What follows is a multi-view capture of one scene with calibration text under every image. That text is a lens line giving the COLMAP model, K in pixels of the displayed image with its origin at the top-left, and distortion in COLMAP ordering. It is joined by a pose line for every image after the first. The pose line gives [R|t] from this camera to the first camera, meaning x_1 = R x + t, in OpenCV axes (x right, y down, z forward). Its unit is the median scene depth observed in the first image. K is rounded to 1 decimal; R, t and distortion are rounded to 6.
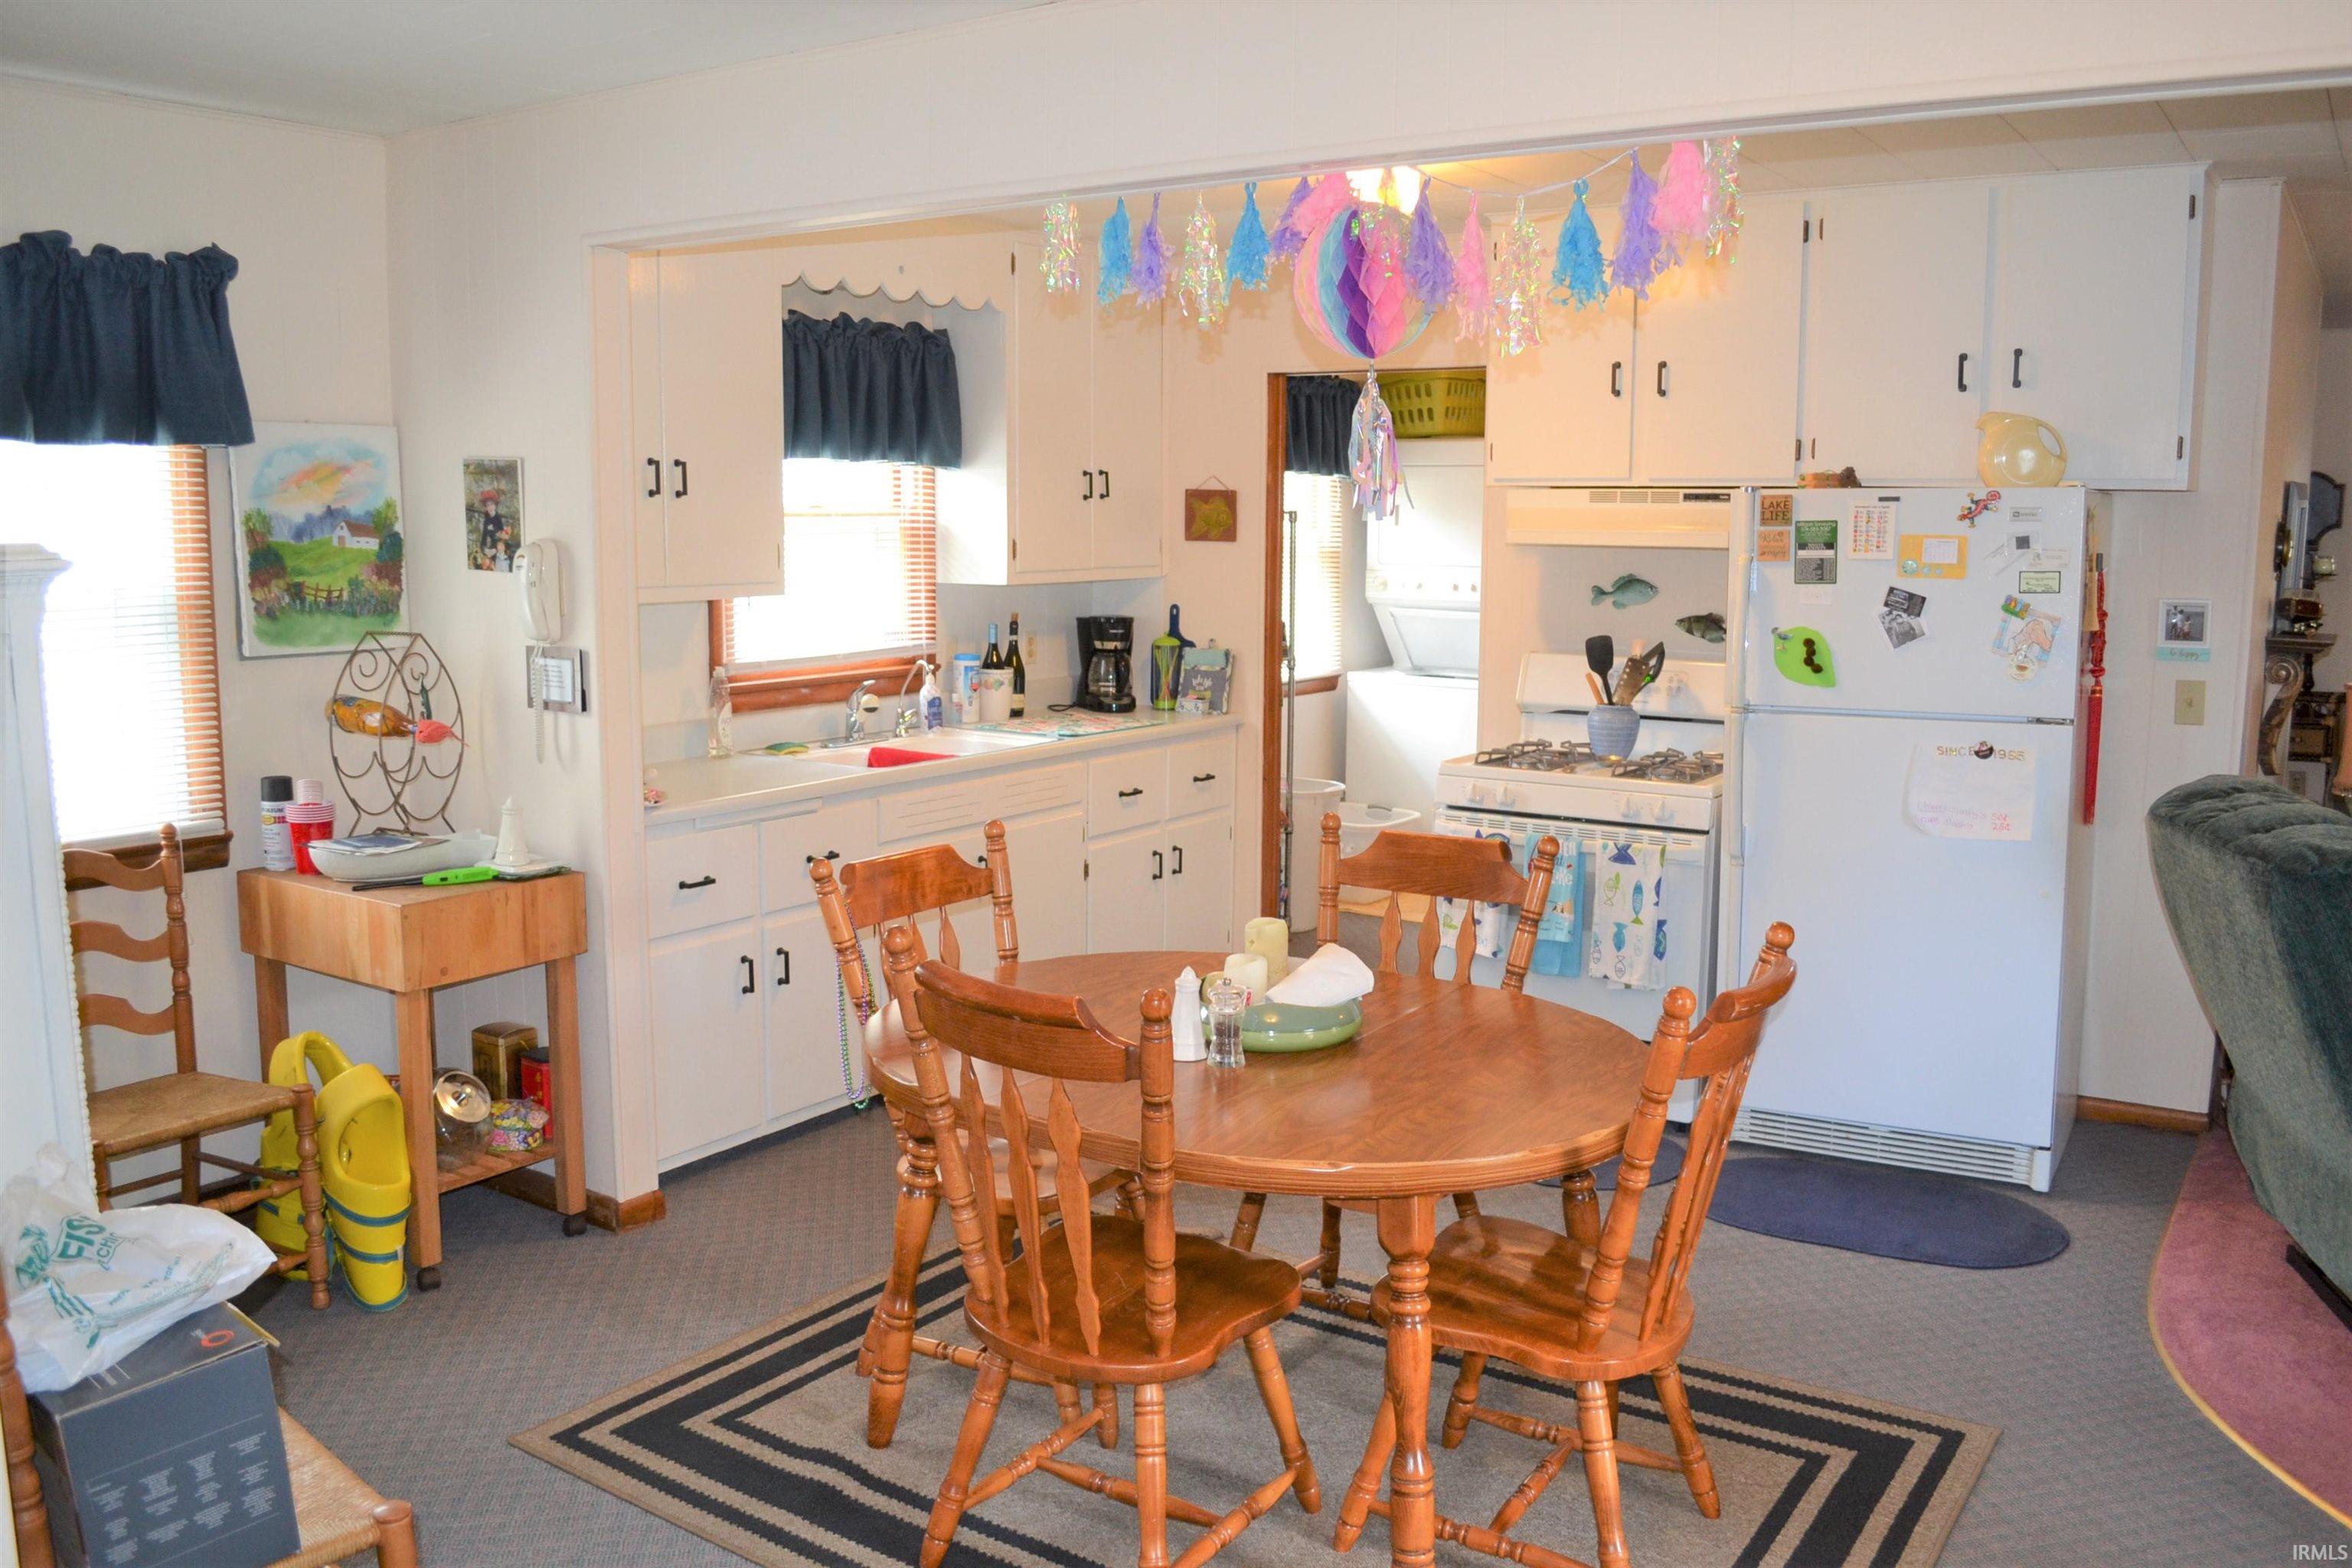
lens RADIAL K [[1878.4, 0, 1169.3], [0, 1878.4, 777.0], [0, 0, 1]] dist [-0.082146, 0.003033]
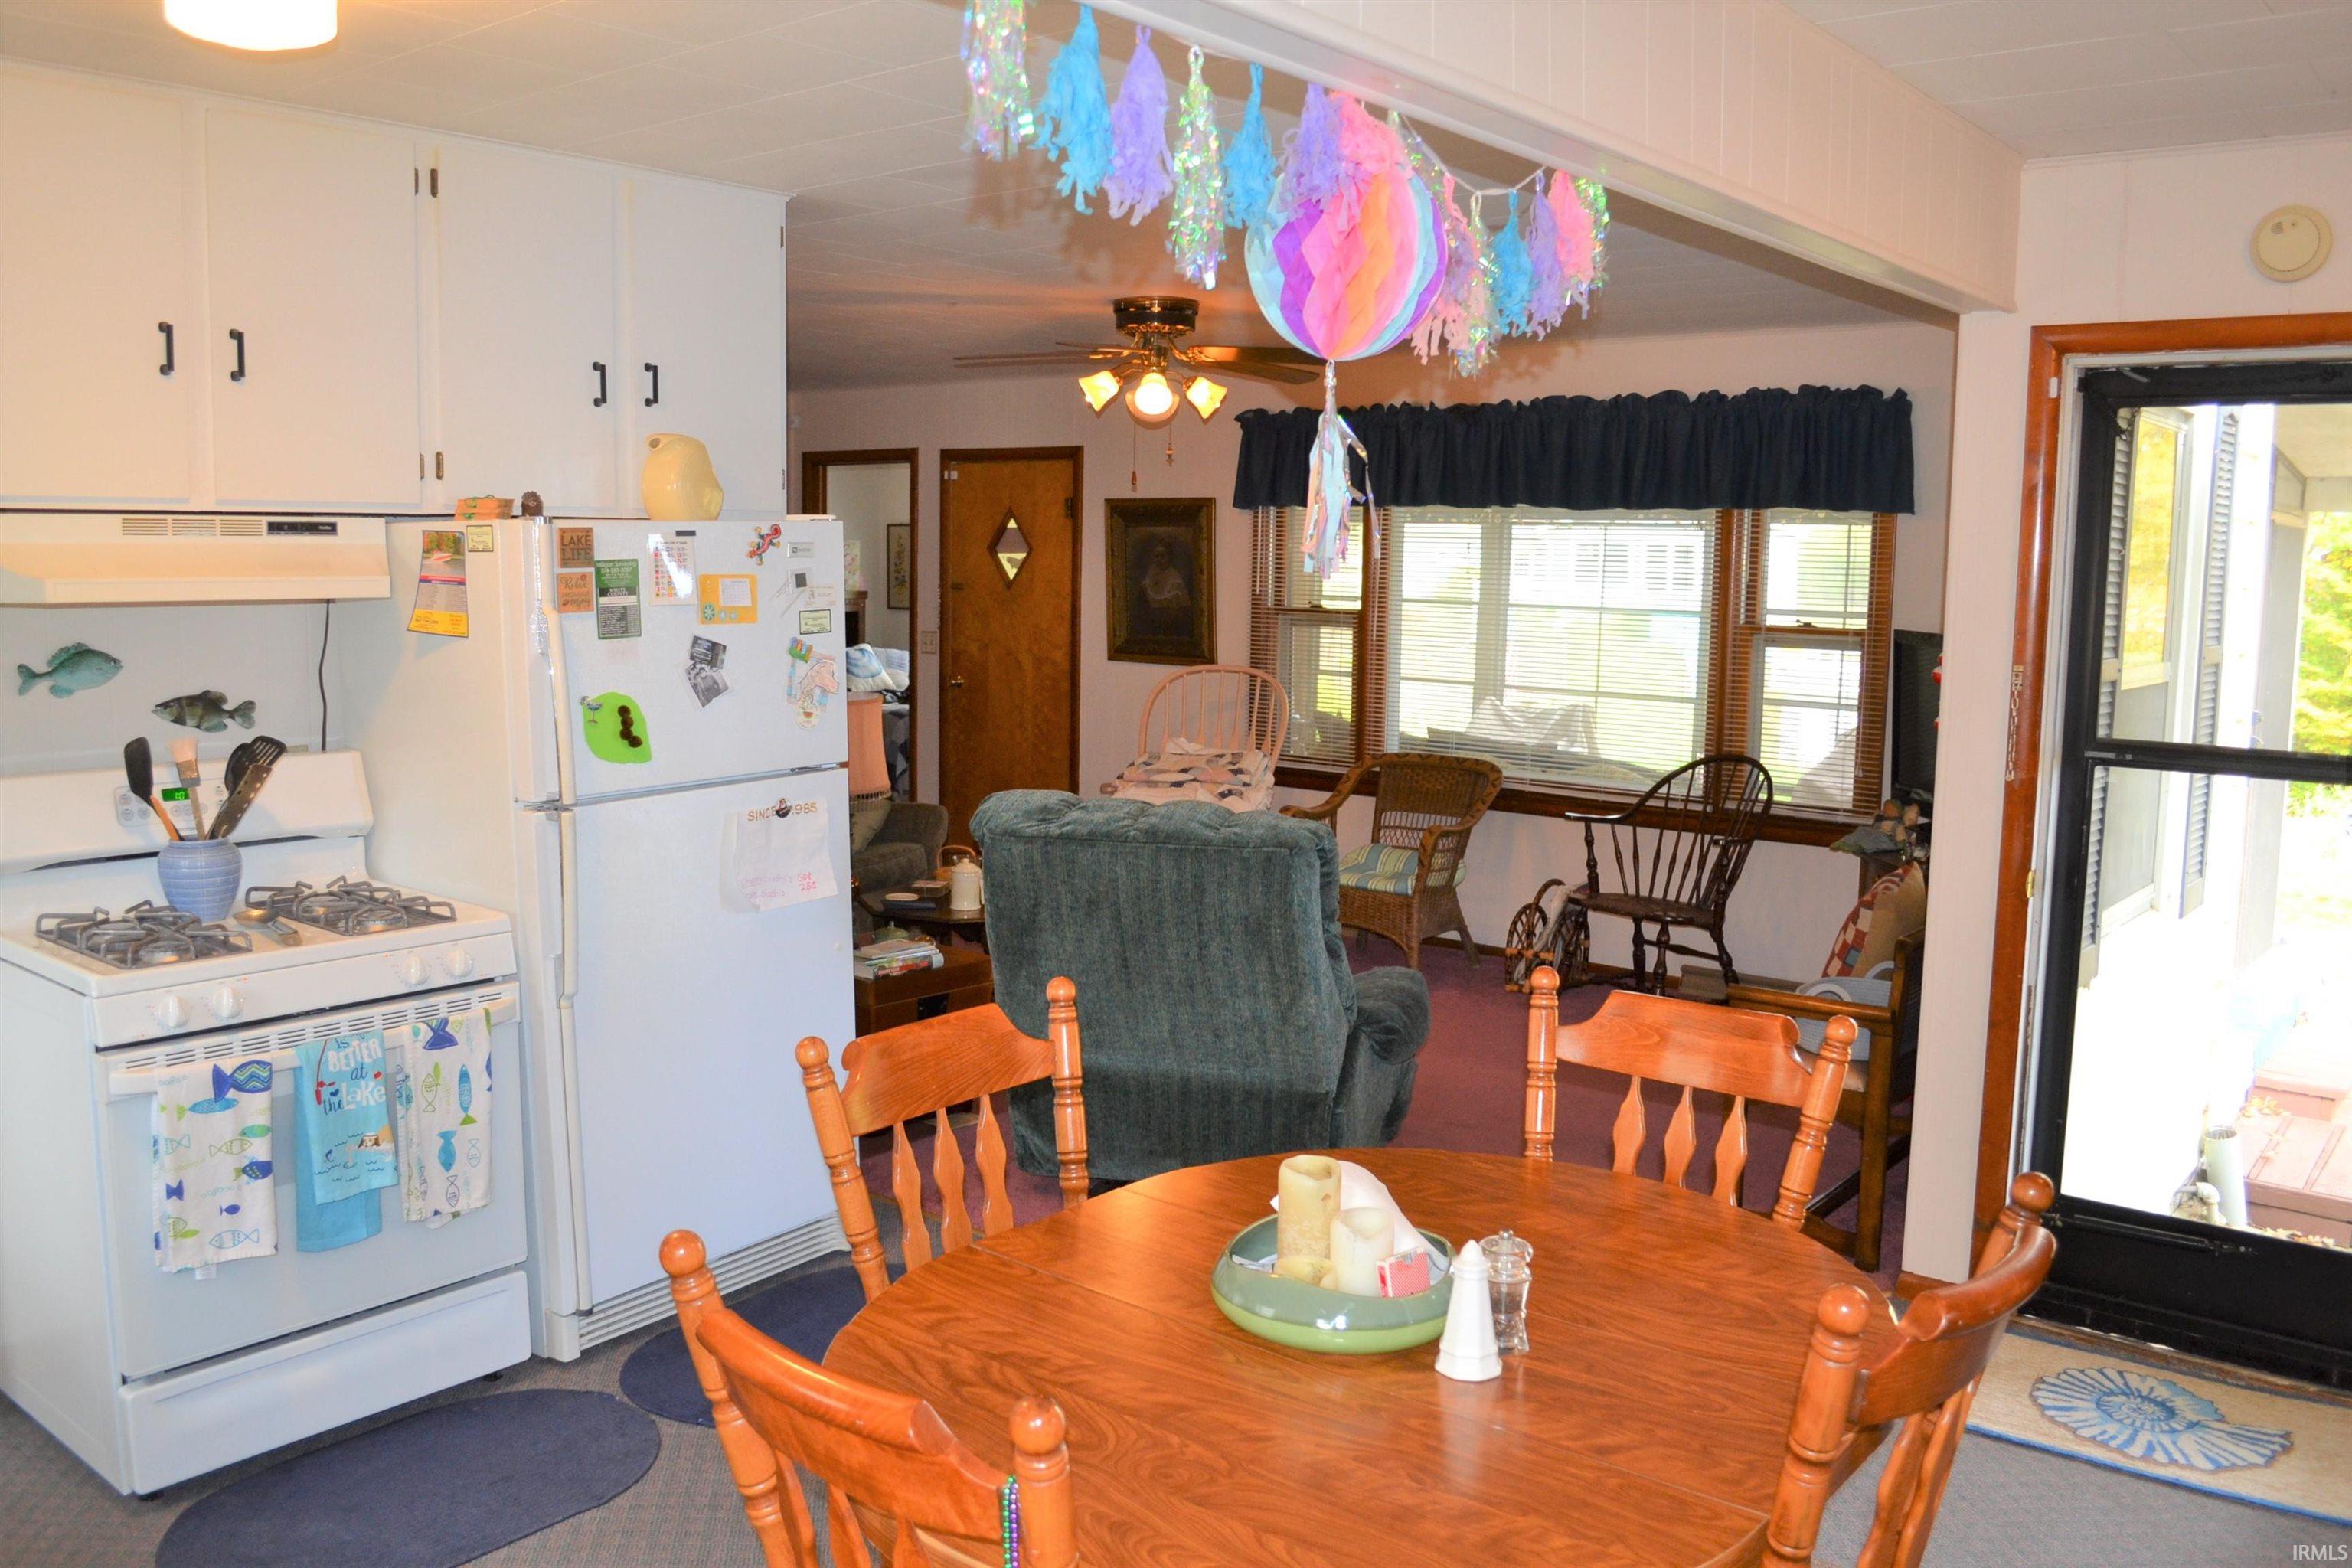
lens RADIAL K [[1878.4, 0, 1169.3], [0, 1878.4, 777.0], [0, 0, 1]] dist [-0.082146, 0.003033]
pose [[0.098463, -0.121717, 0.987669, -0.454572], [0.126760, 0.985941, 0.108867, -0.106820], [-0.987034, 0.114477, 0.112508, 0.710440]]
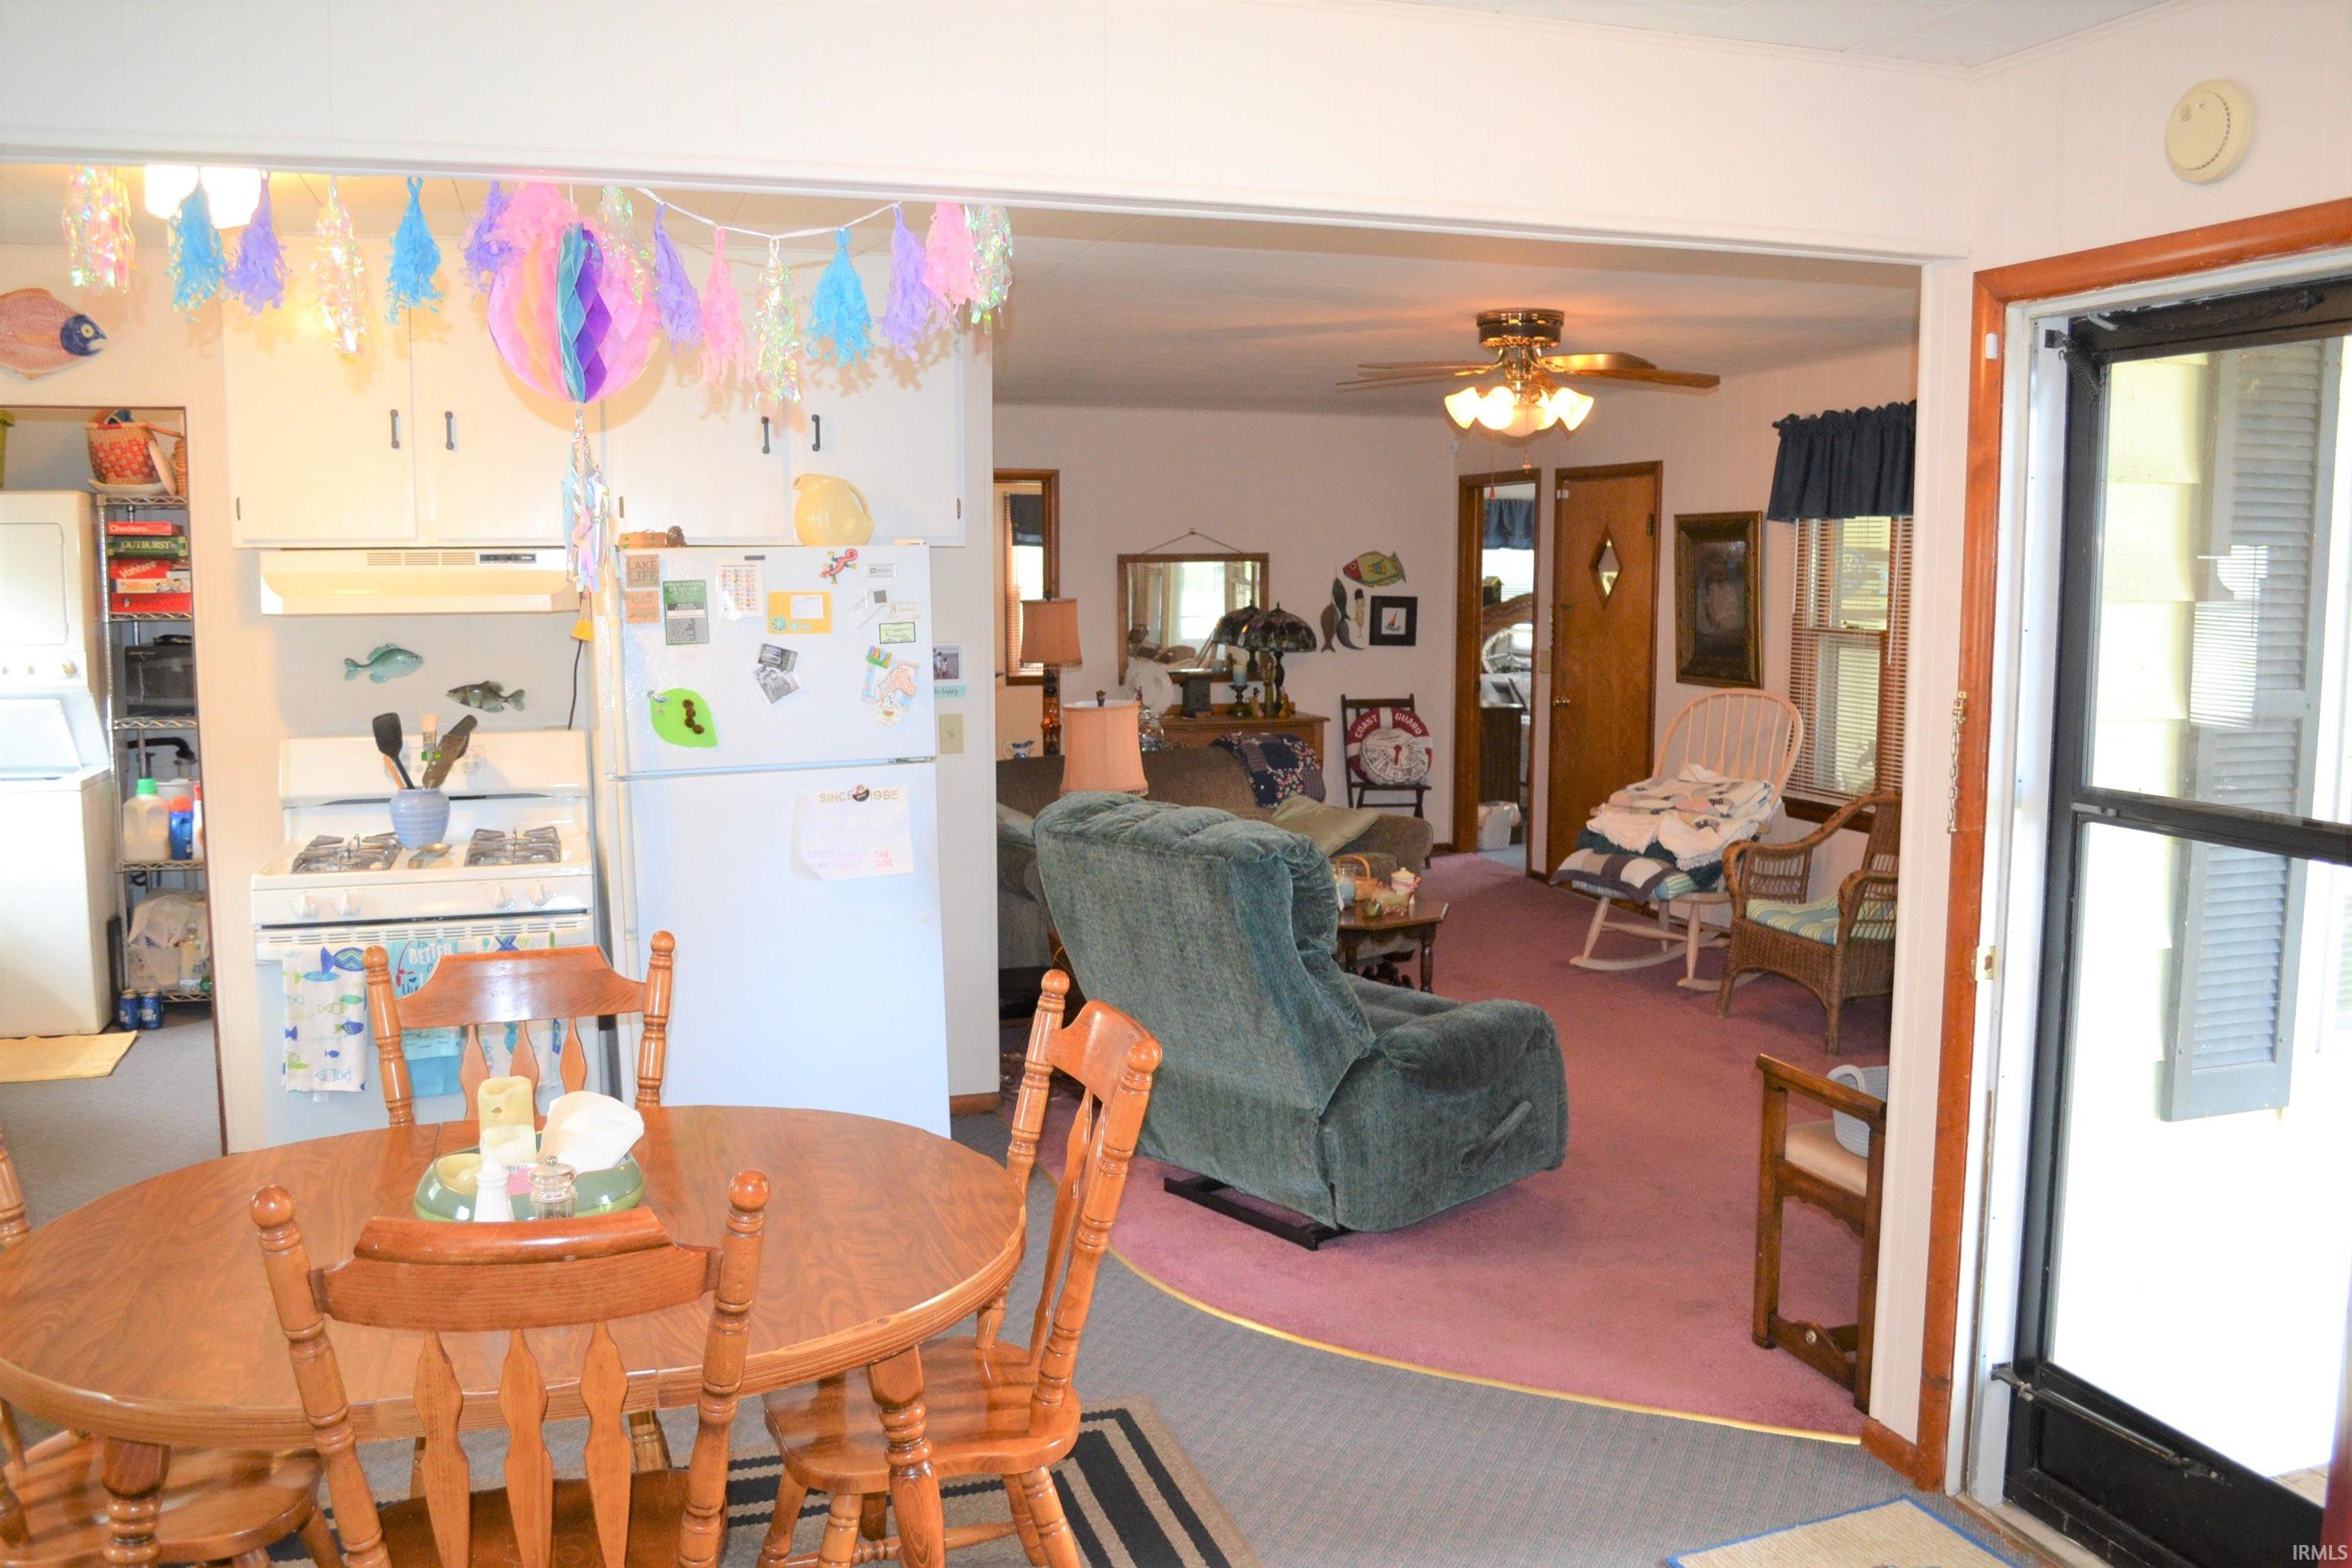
lens RADIAL K [[1878.4, 0, 1169.3], [0, 1878.4, 777.0], [0, 0, 1]] dist [-0.082146, 0.003033]
pose [[0.620248, -0.091725, 0.779024, -0.286092], [0.113538, 0.993179, 0.026543, -0.032410], [-0.776145, 0.071986, 0.626431, 0.191740]]
